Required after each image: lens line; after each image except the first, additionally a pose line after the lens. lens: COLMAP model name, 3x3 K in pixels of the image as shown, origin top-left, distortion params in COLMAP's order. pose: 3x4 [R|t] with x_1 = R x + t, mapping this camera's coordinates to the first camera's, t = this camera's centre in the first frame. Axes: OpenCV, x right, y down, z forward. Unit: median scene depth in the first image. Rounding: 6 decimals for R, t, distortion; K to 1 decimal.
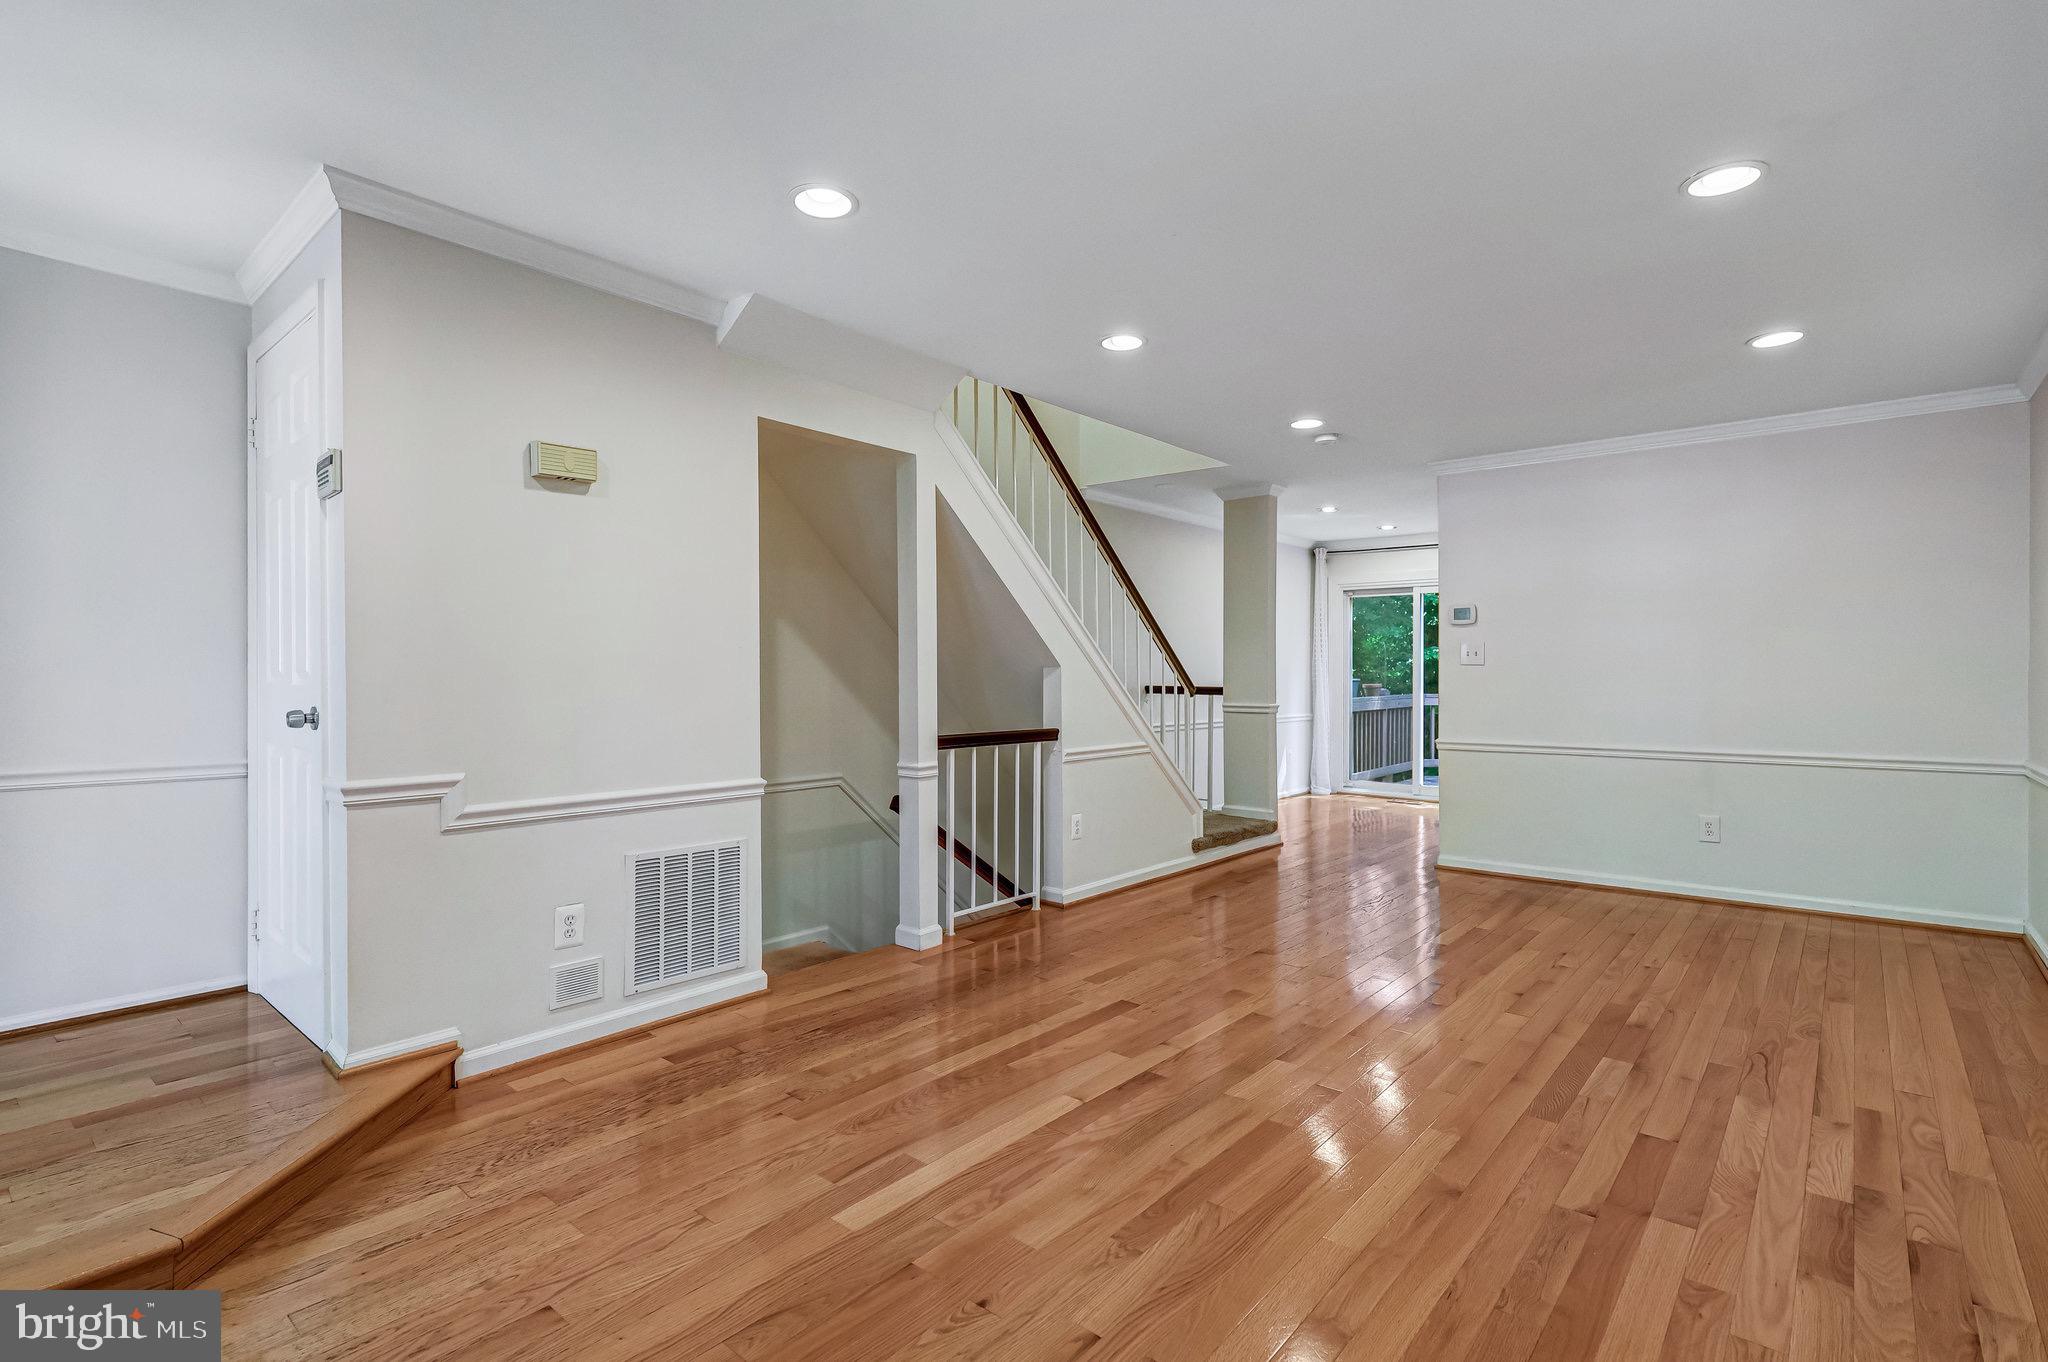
lens RADIAL K [[967.7, 0, 1025.4], [0, 967.7, 674.8], [0, 0, 1]] dist [0.002357, -0.000760]
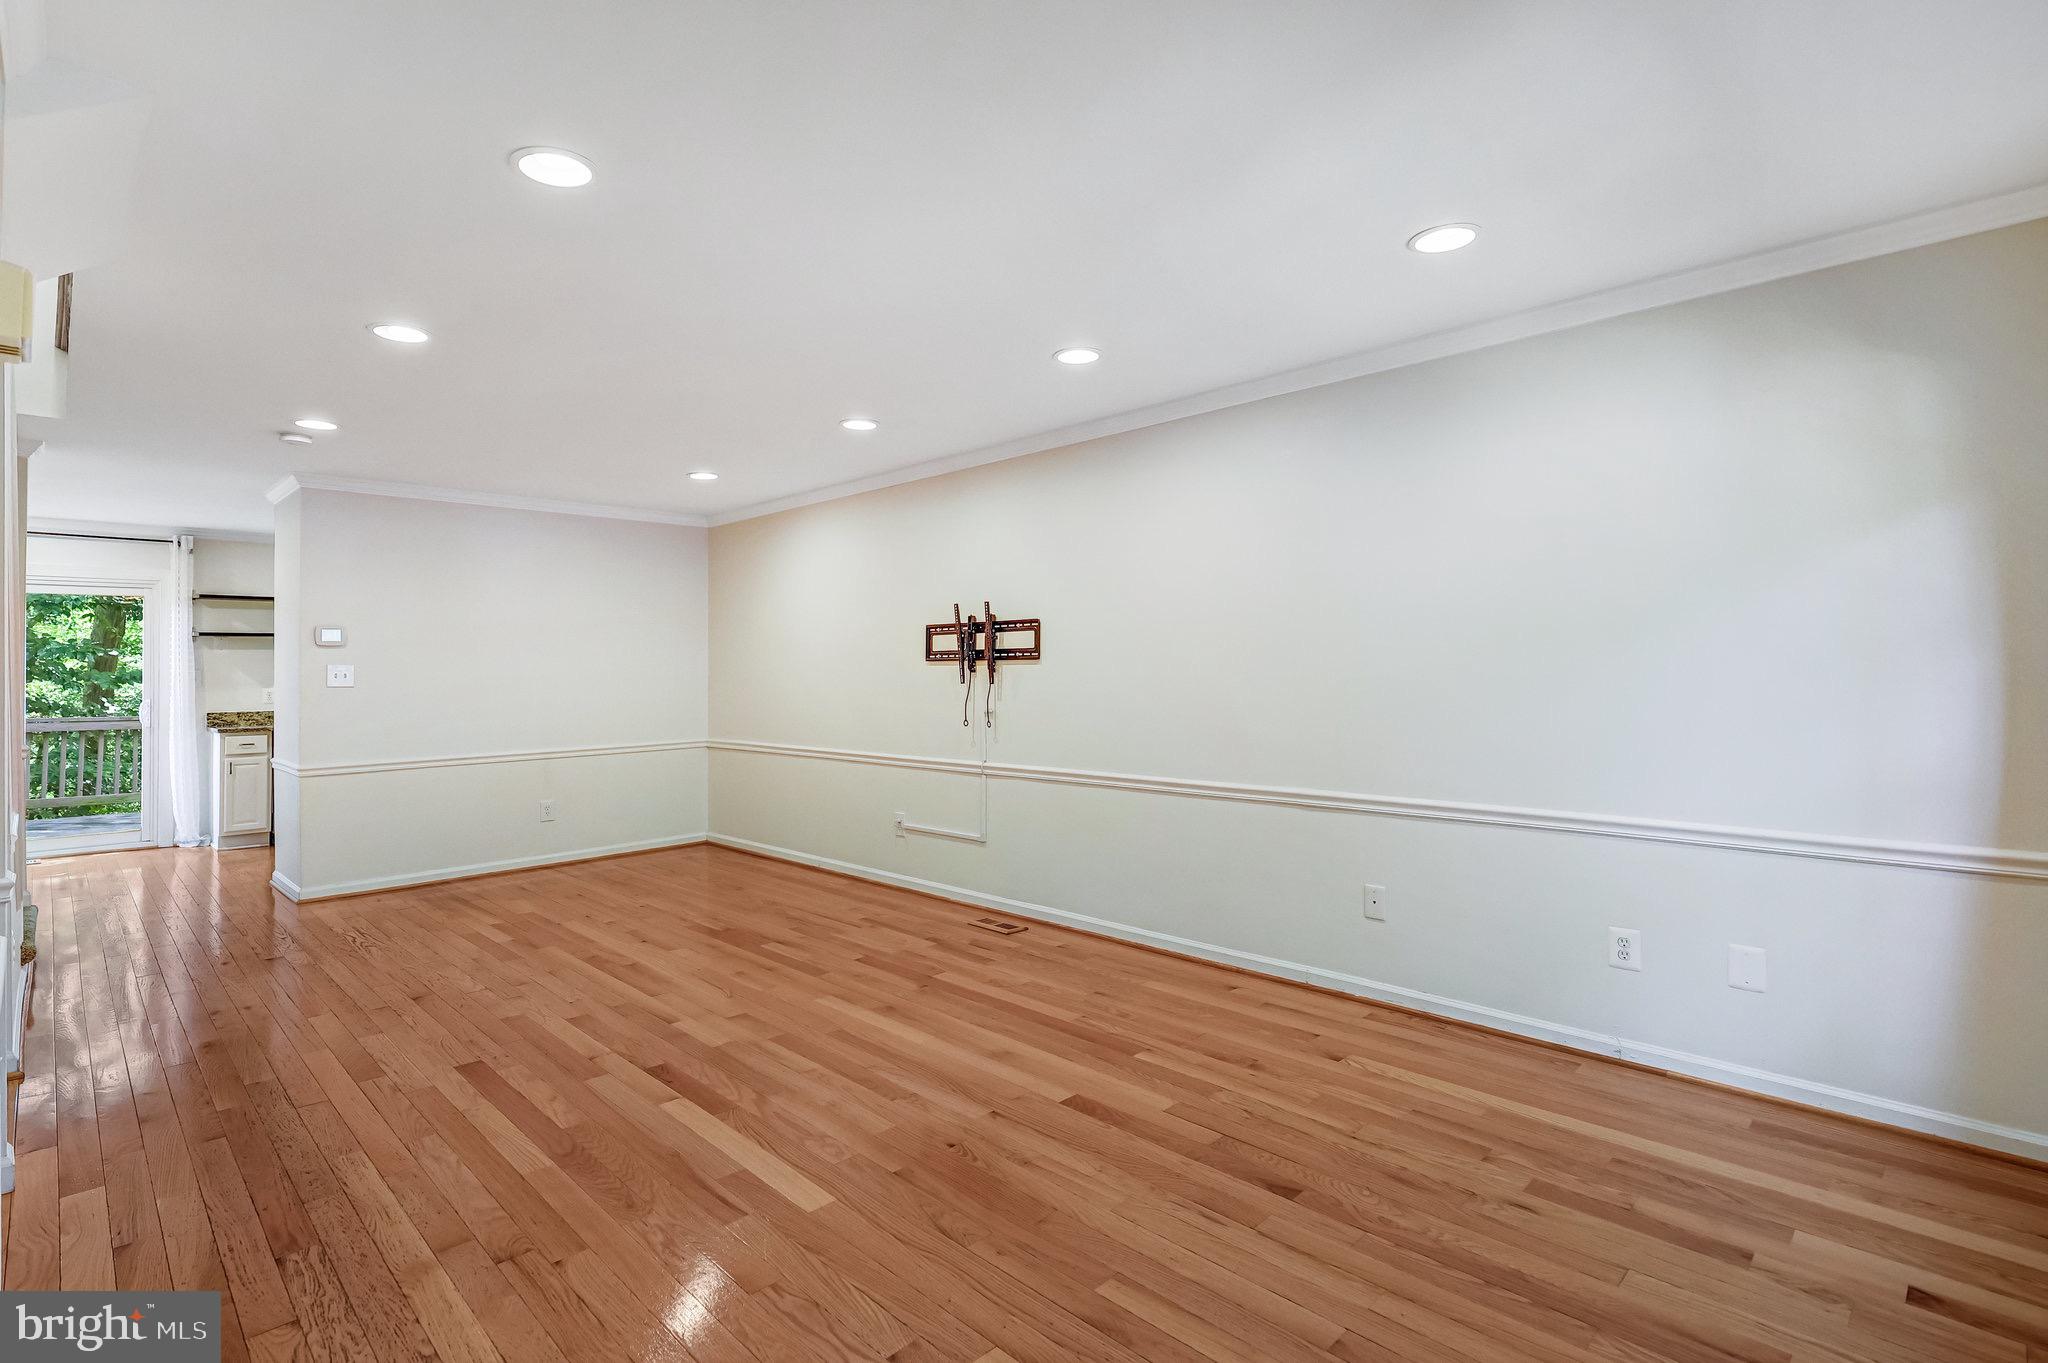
lens RADIAL K [[967.7, 0, 1015.2], [0, 967.7, 675.7], [0, 0, 1]] dist [0.002357, -0.000760]
pose [[0.081981, -0.003119, 0.996629, -0.855626], [0.009130, 0.999955, 0.002378, -0.029244], [-0.996592, 0.008904, 0.082006, 0.455601]]
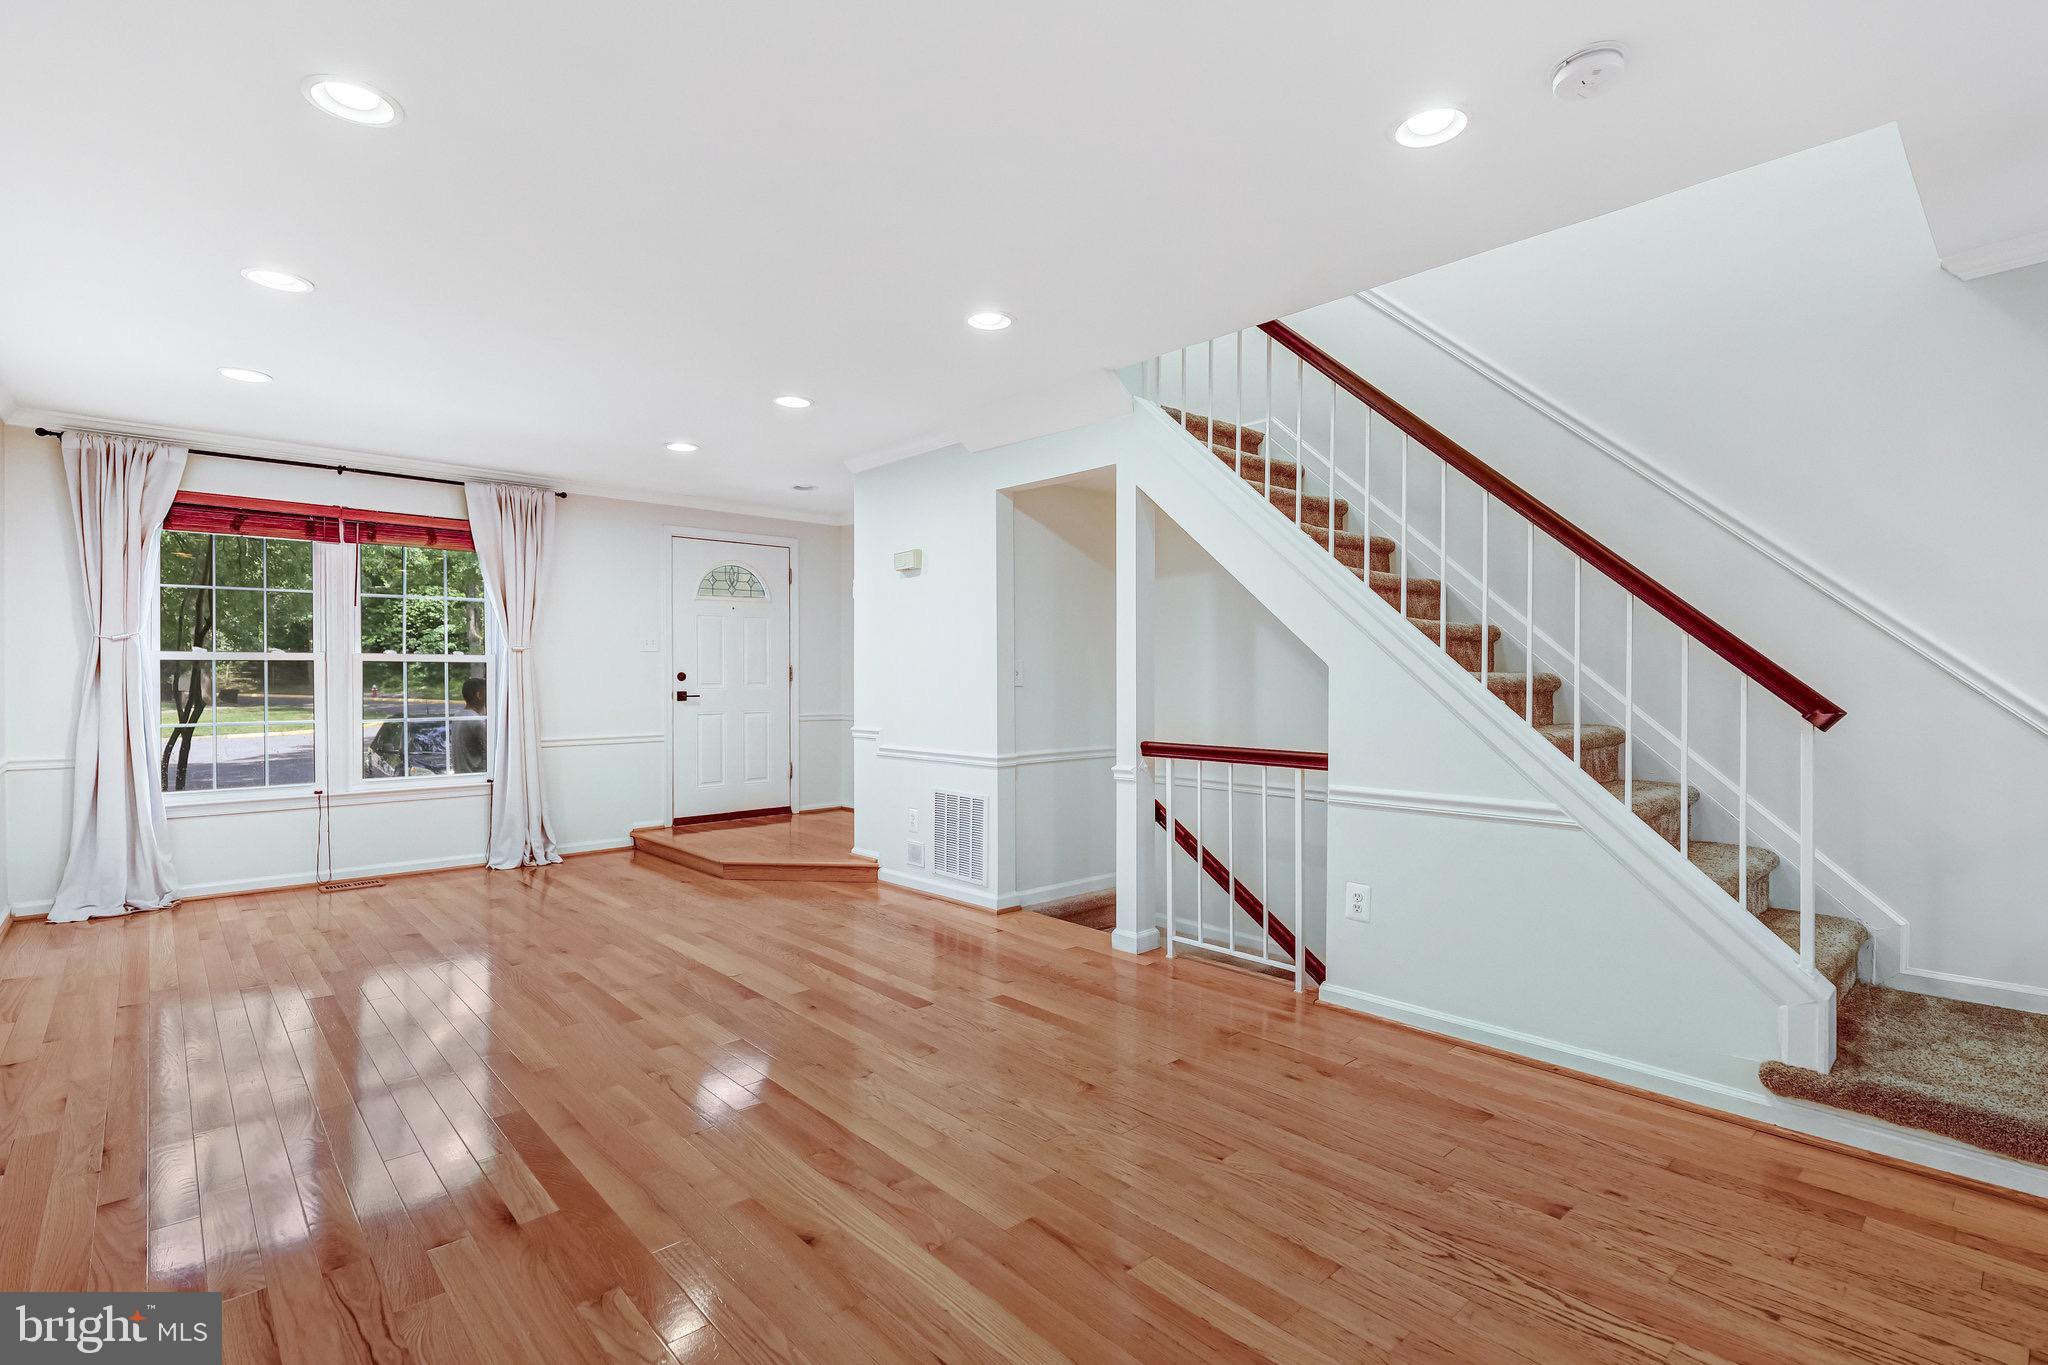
lens RADIAL K [[967.7, 0, 1032.2], [0, 967.7, 681.3], [0, 0, 1]] dist [0.002357, -0.000760]
pose [[-0.118651, 0.000473, -0.992936, 1.221814], [-0.002038, 0.999998, 0.000720, 0.003386], [0.992934, 0.002109, -0.118649, 1.381312]]
